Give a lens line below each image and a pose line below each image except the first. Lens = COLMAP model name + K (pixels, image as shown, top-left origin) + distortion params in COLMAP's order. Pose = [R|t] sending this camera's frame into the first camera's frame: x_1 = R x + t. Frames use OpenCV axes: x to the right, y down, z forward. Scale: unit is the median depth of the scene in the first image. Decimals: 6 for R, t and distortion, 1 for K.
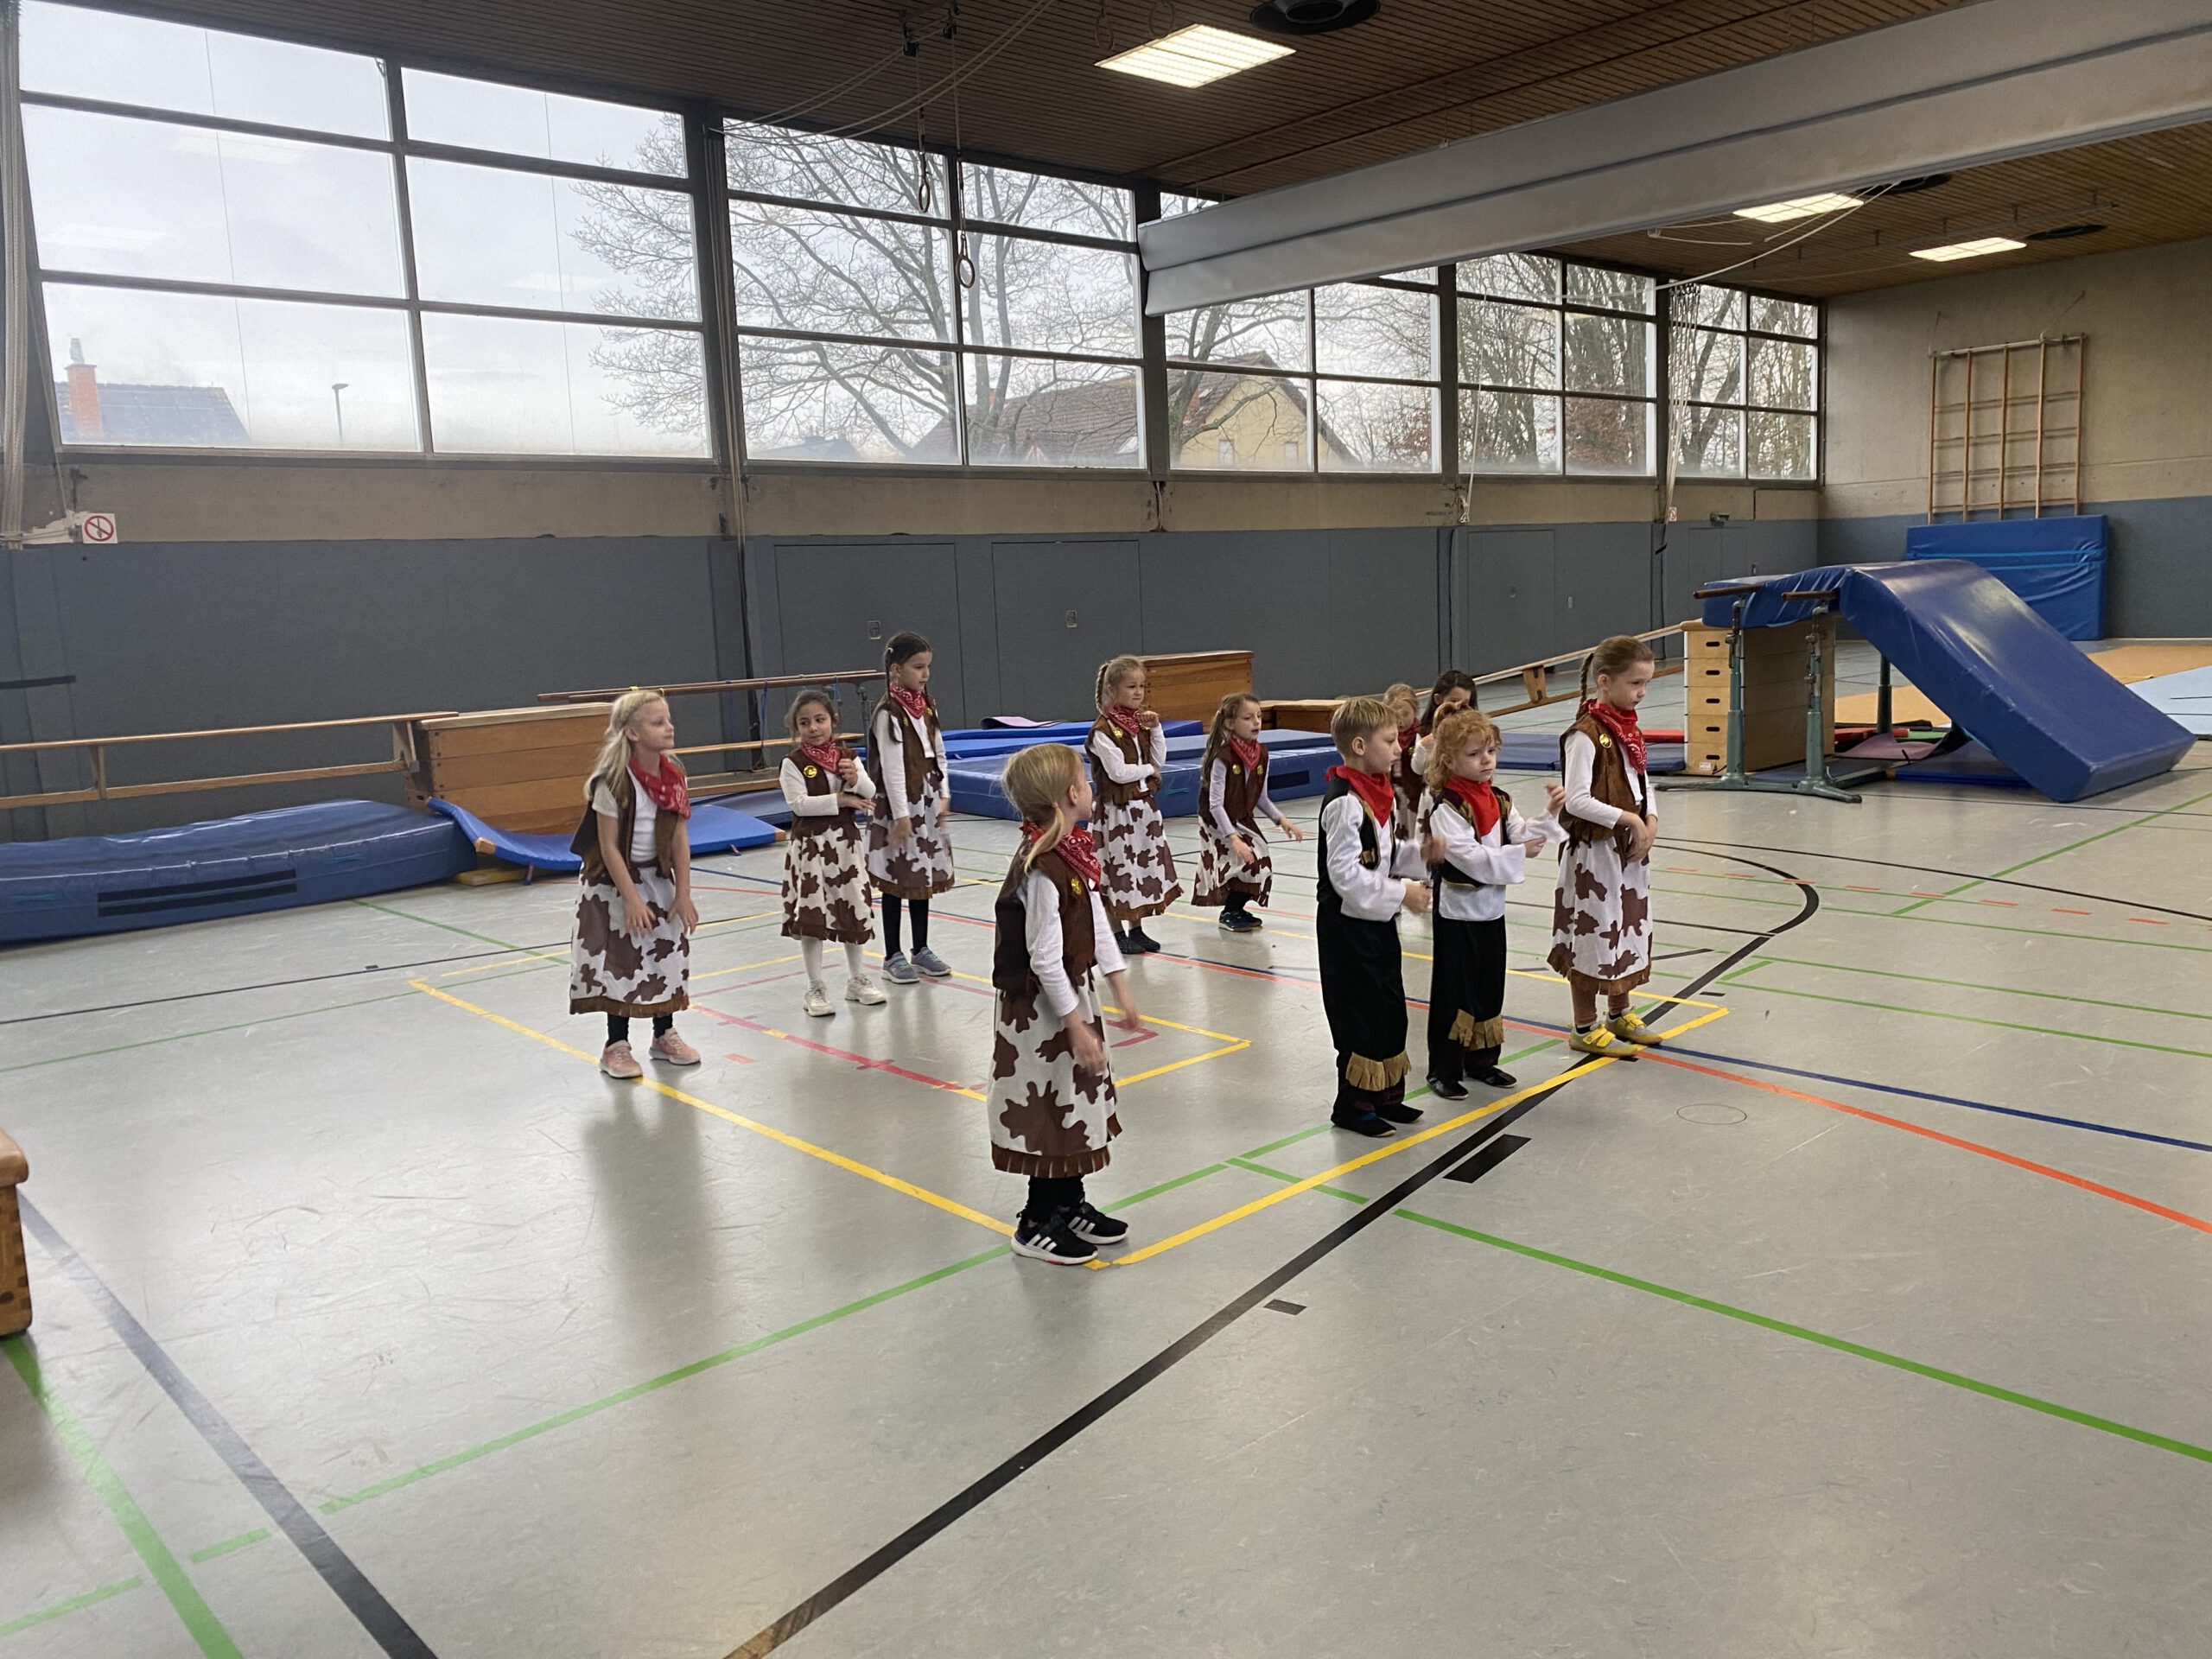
lens RADIAL K [[1715.9, 0, 1104.8], [0, 1715.9, 825.7], [0, 0, 1]] dist [0.002668, 0.002617]
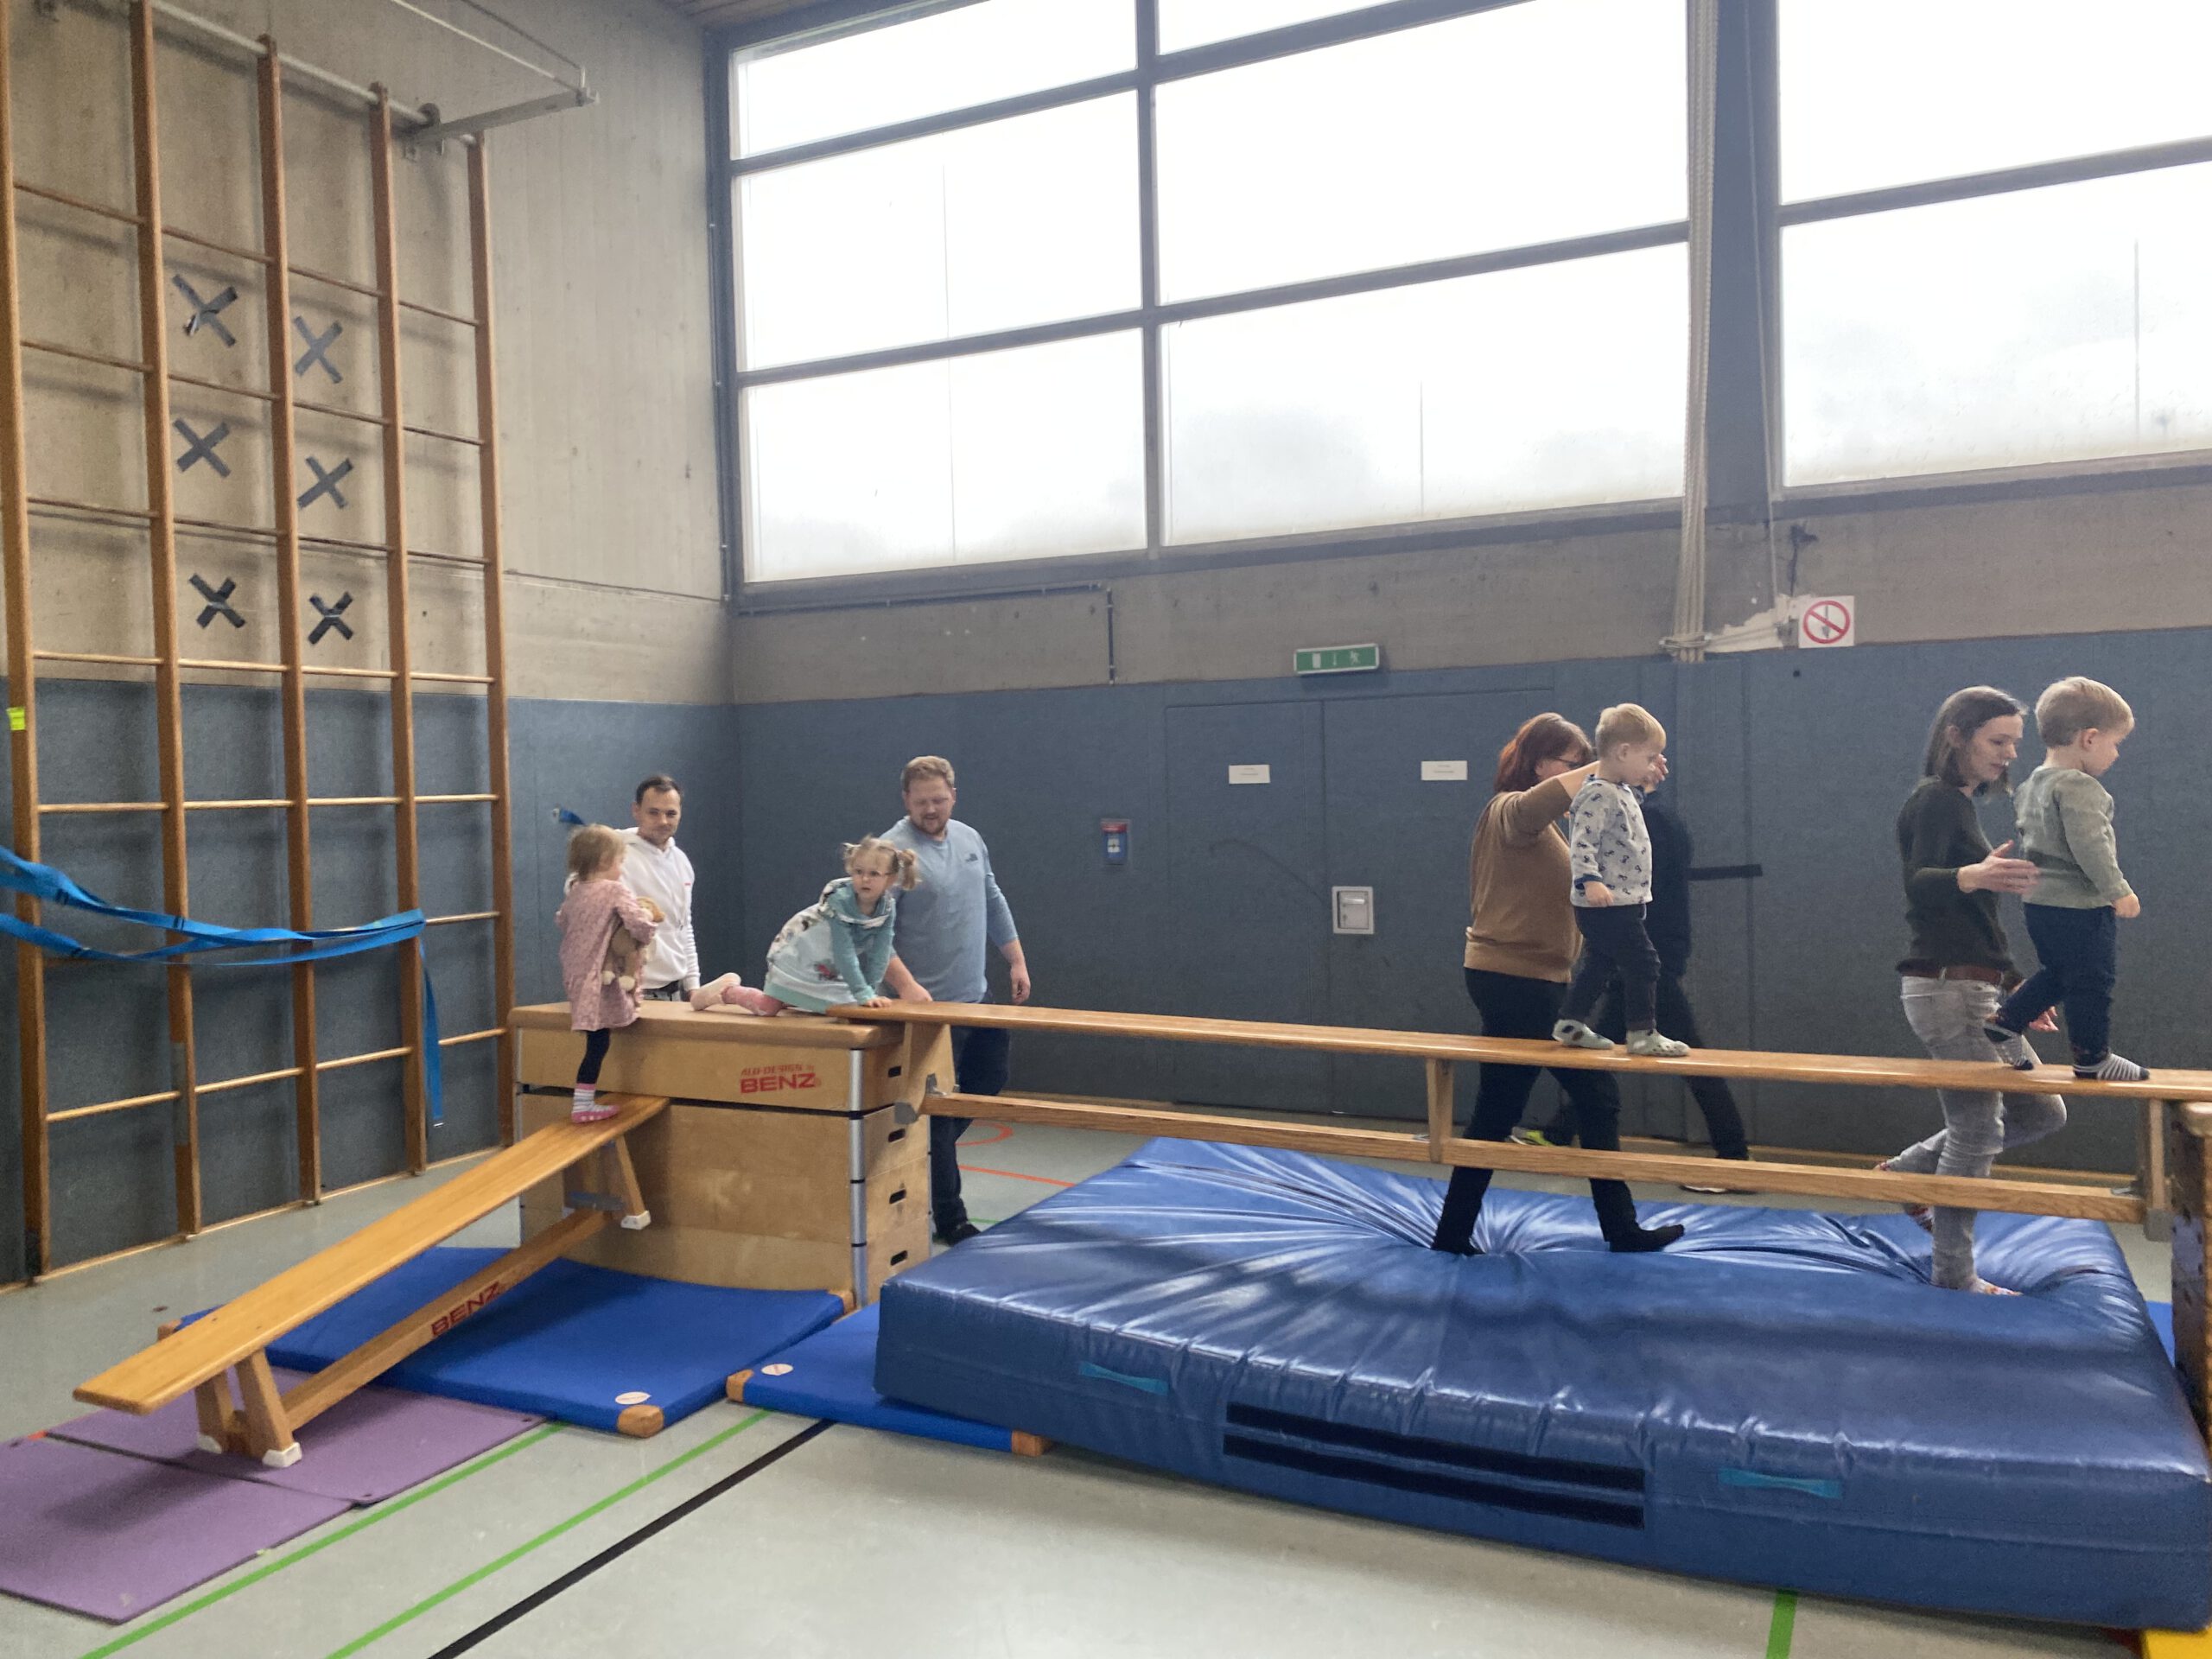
lens RADIAL K [[1715.9, 0, 1105.8], [0, 1715.9, 828.6], [0, 0, 1]] dist [0.002668, 0.002617]
pose [[0.390557, 0.059675, -0.918643, -0.134930], [-0.120463, 0.992629, 0.013266, -0.081041], [0.912663, 0.105481, 0.394866, 0.552175]]
